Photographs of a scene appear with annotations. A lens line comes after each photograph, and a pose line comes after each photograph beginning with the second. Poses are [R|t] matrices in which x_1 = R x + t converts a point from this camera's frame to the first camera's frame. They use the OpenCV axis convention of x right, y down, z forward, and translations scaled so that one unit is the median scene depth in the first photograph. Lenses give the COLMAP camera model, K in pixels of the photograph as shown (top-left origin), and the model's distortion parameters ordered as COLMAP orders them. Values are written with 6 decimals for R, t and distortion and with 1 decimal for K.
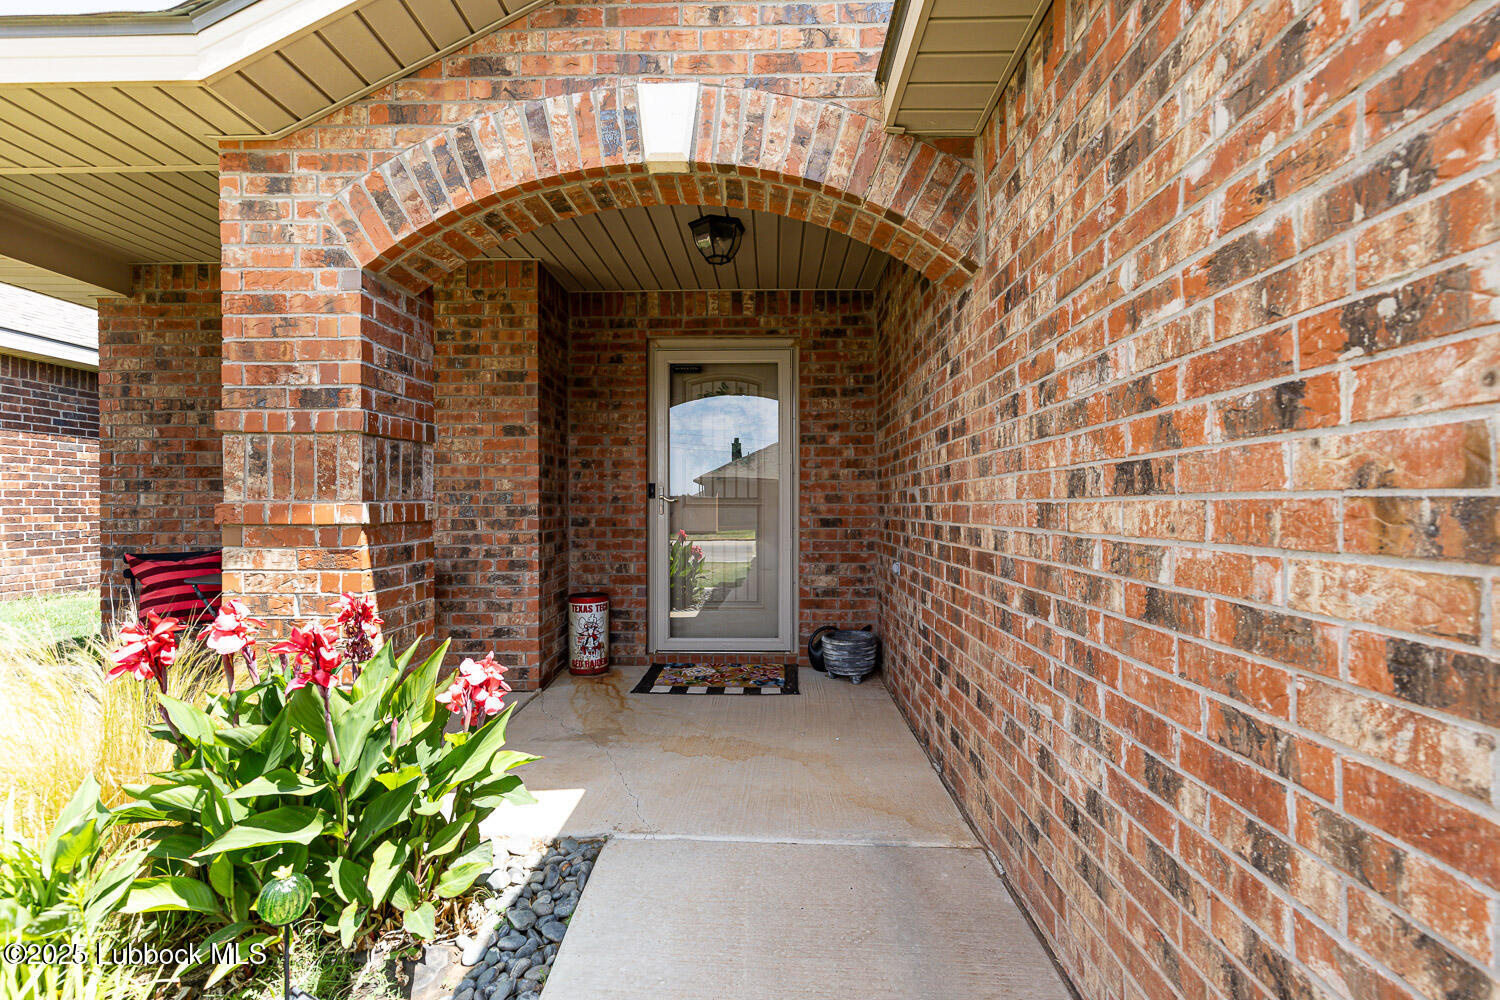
lens RADIAL K [[672.5, 0, 753.3], [0, 672.5, 503.9], [0, 0, 1]] dist [0.007592, -0.000138]
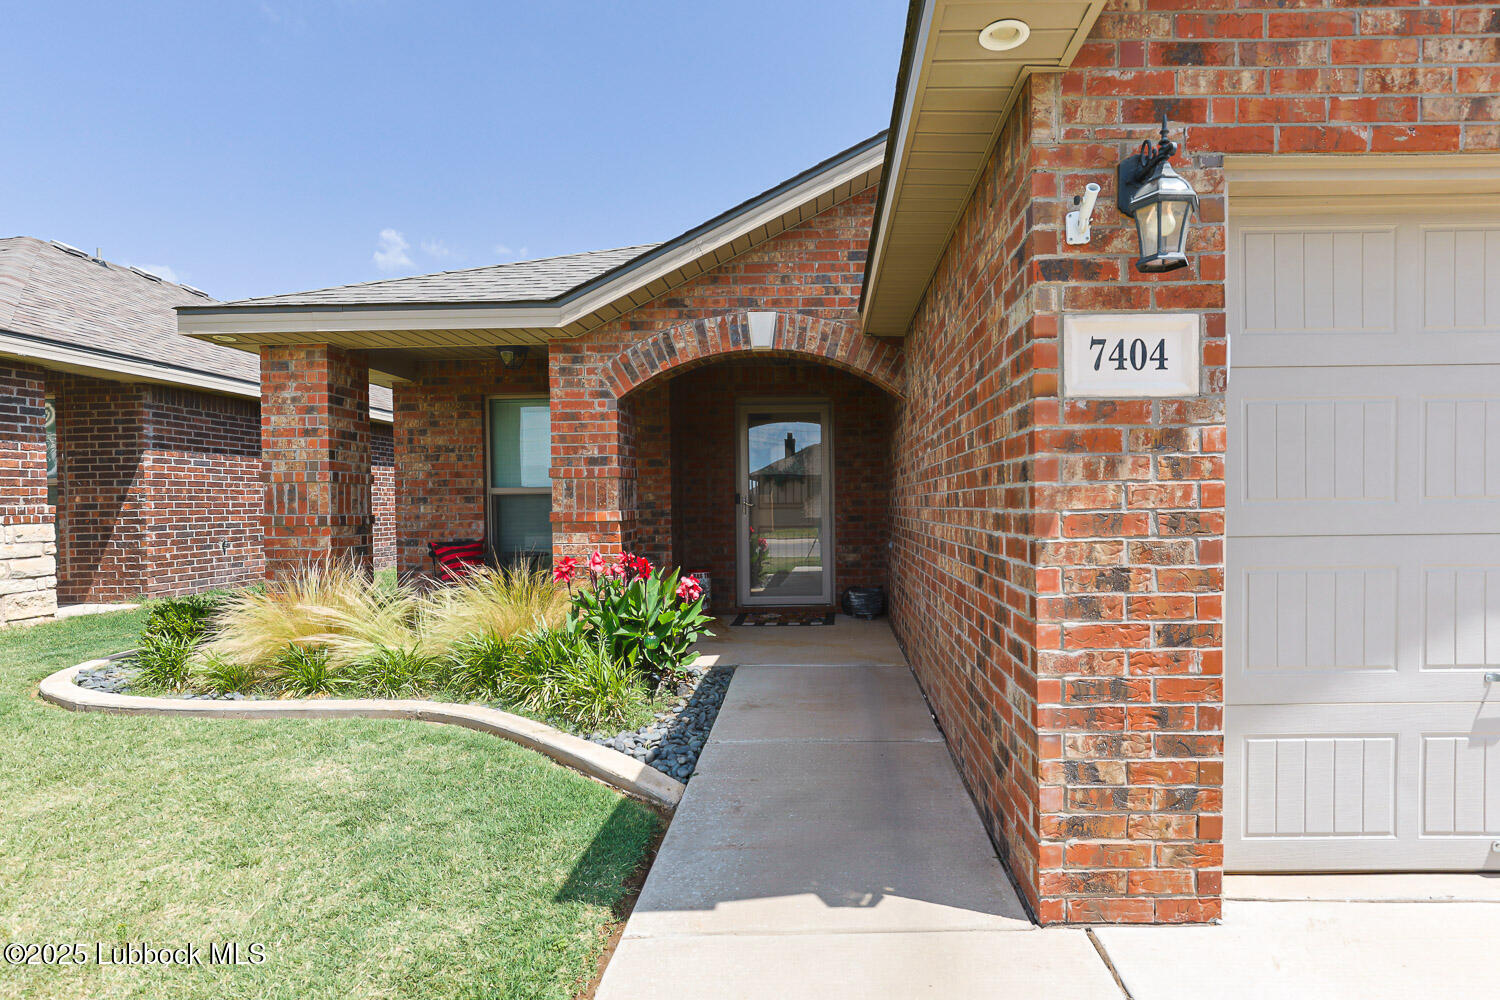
lens RADIAL K [[744.6, 0, 817.1], [0, 744.6, 515.7], [0, 0, 1]] dist [-0.012454, 0.007756]
pose [[0.999823, -0.011985, 0.014518, 0.005925], [0.011707, 0.999749, 0.019082, -0.022345], [-0.014743, -0.018909, 0.999713, -1.334681]]
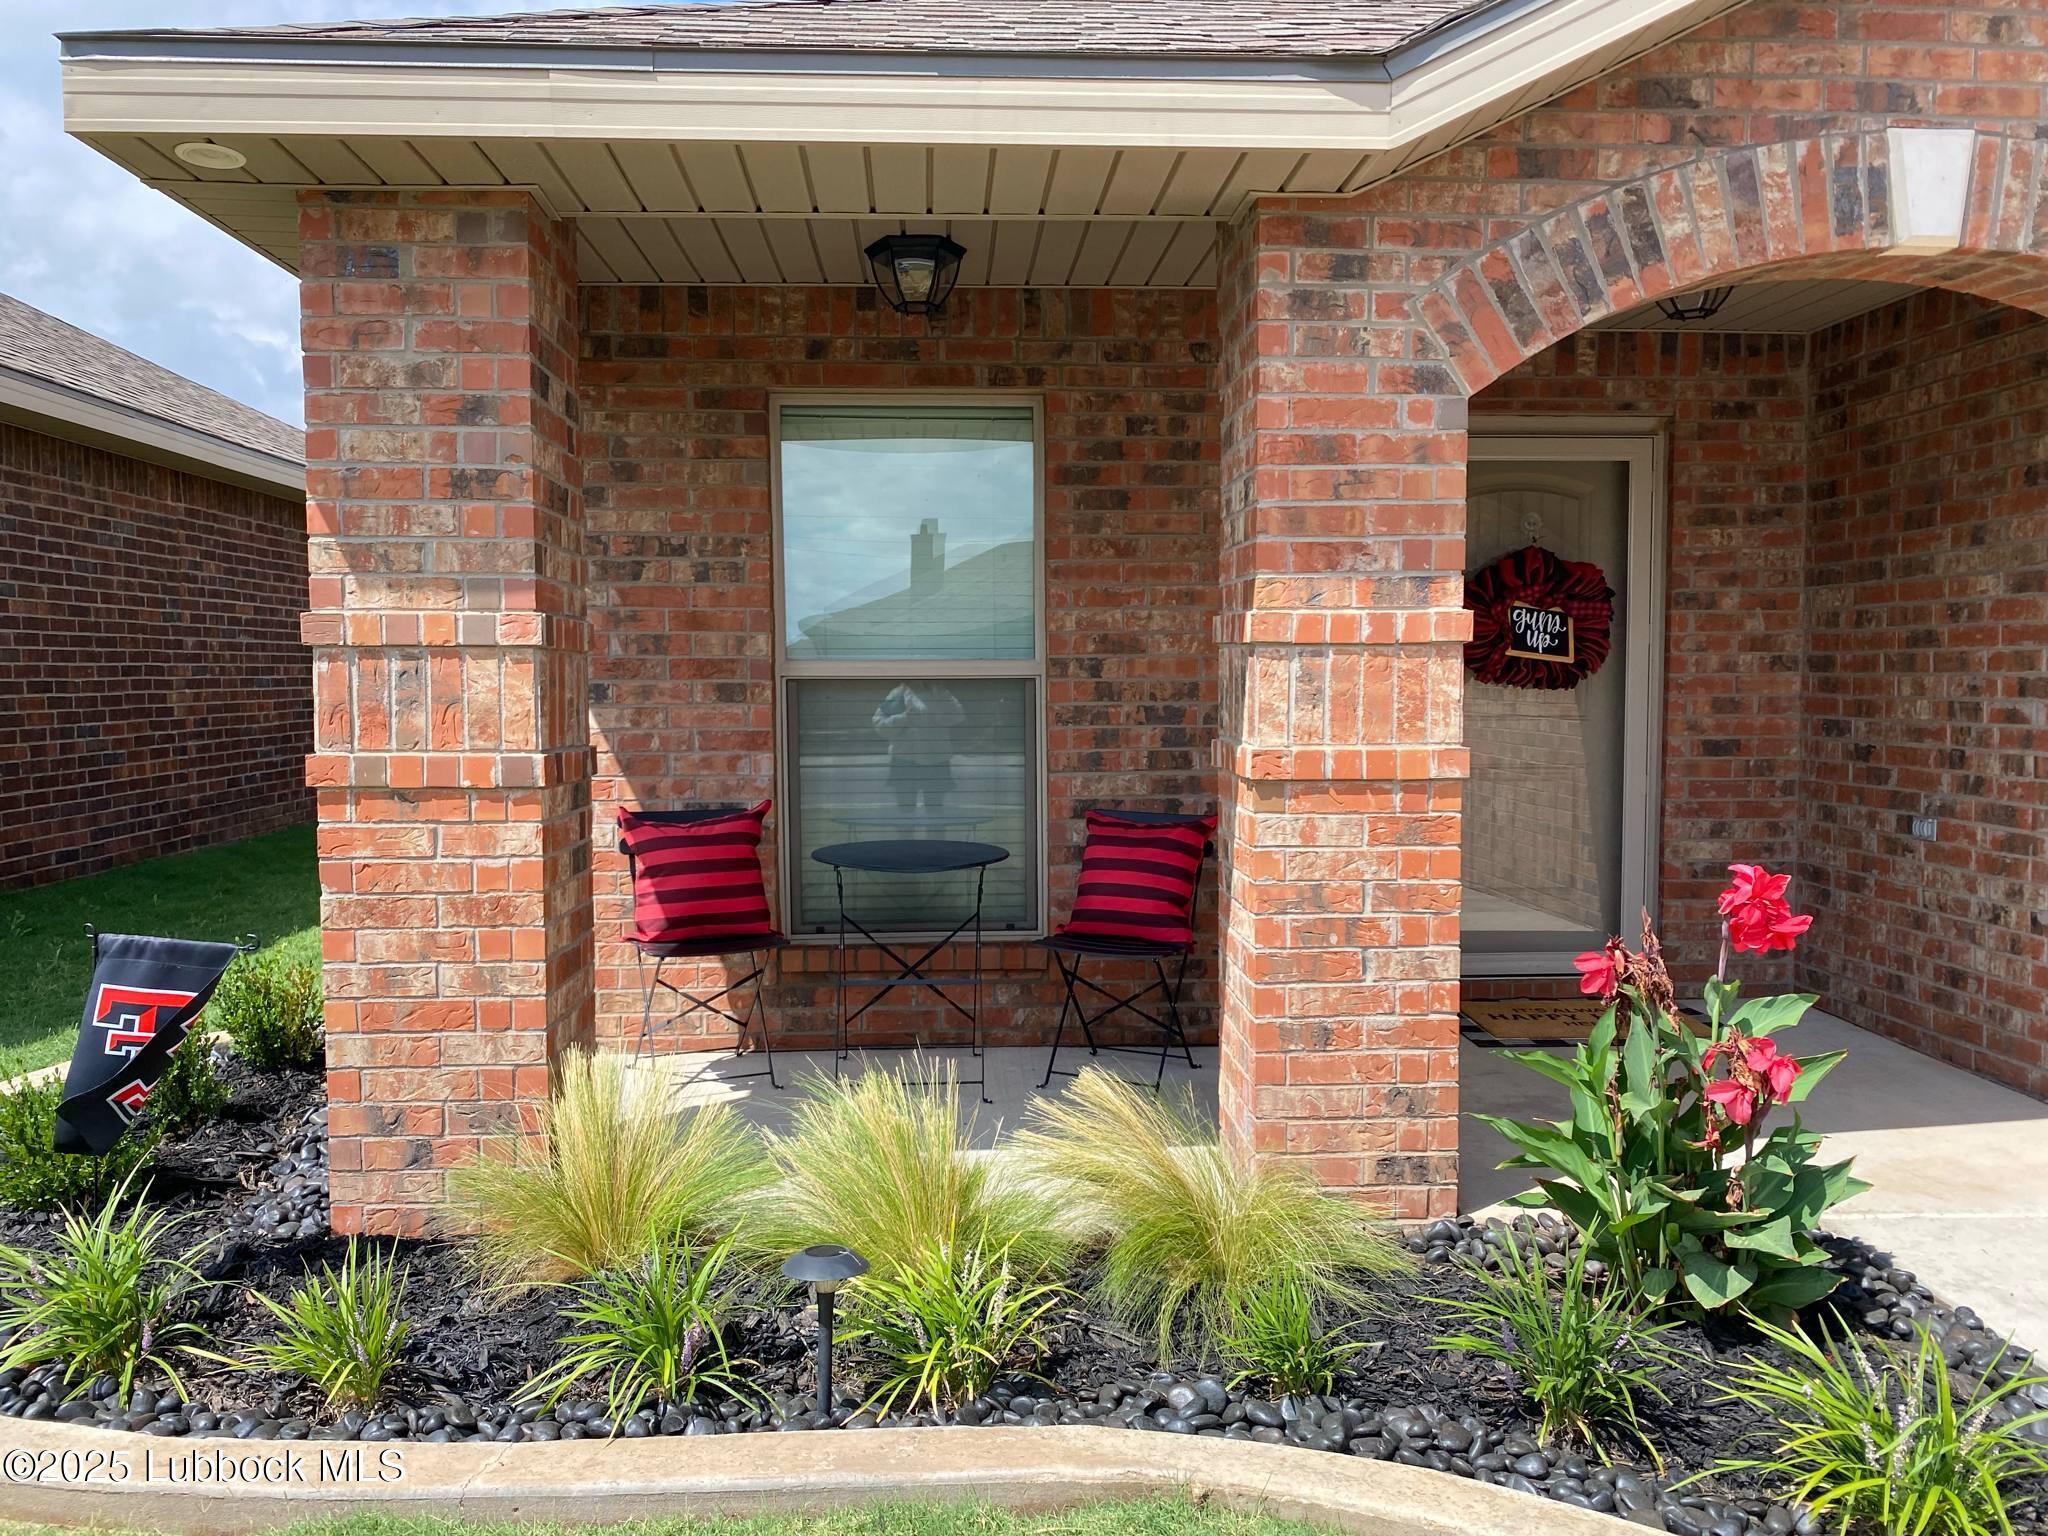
lens RADIAL K [[1560.4, 0, 1006.5], [0, 1560.4, 767.9], [0, 0, 1]] dist [0.022370, -0.027971]
pose [[0.996801, -0.007630, 0.079565, -1.162300], [0.002489, 0.997914, 0.064513, -0.082665], [-0.079891, -0.064108, 0.994740, -0.529494]]
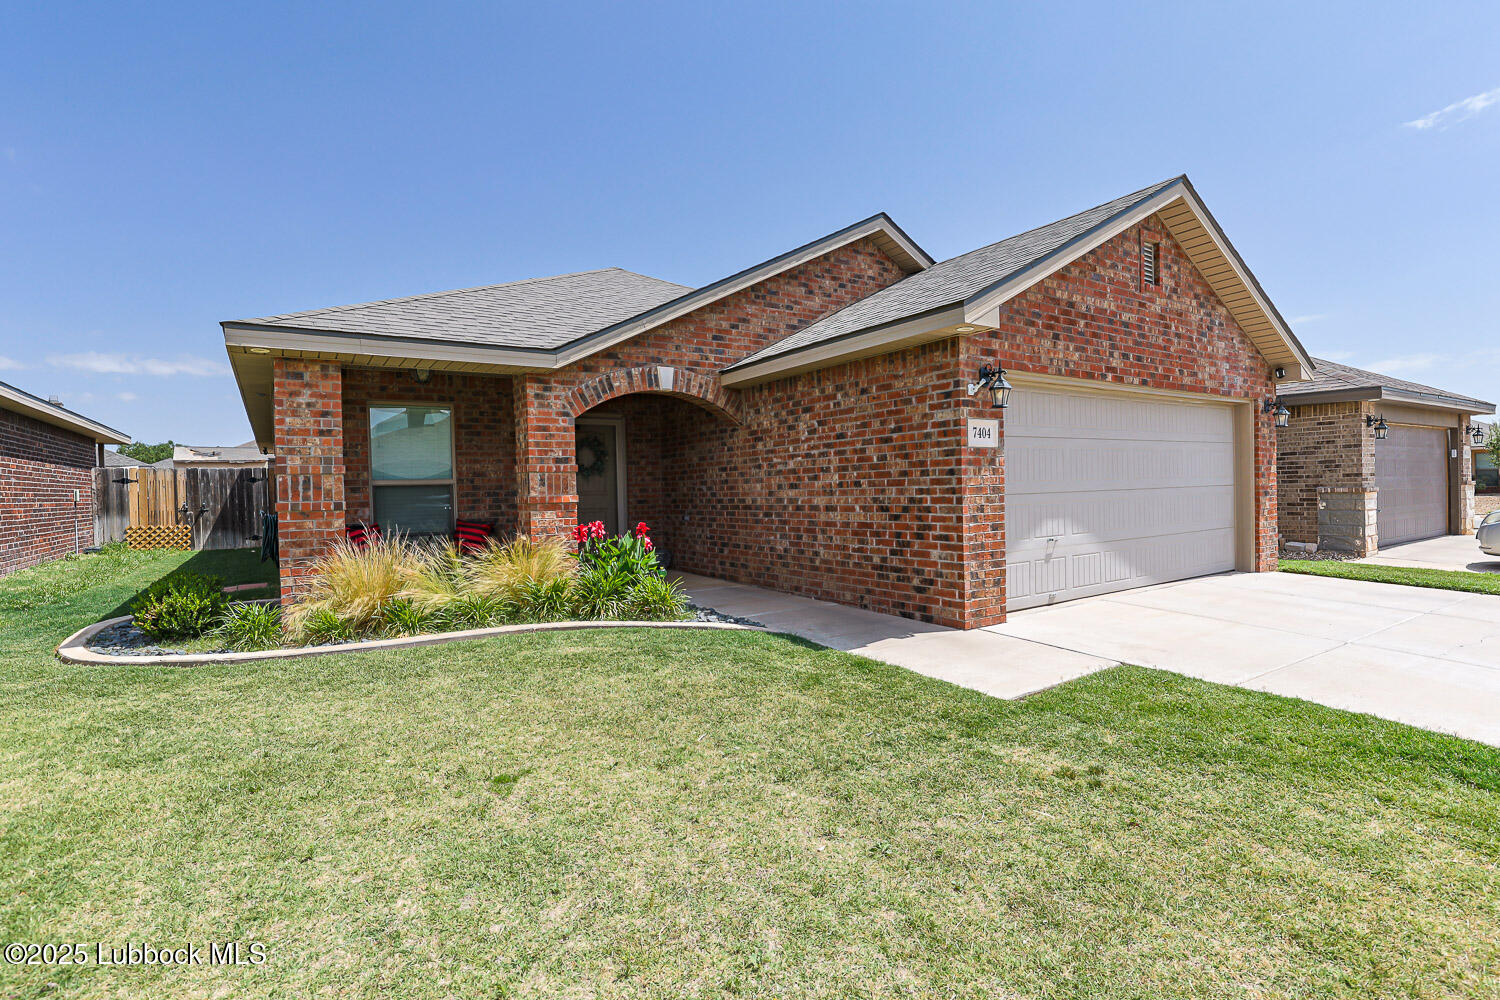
lens RADIAL K [[715.8, 0, 740.0], [0, 715.8, 494.0], [0, 0, 1]] dist [0.002472, -0.000864]
pose [[0.826455, -0.022449, 0.562556, -1.784319], [0.021818, 0.999731, 0.007842, -0.015694], [-0.562580, 0.005793, 0.826722, -2.078268]]
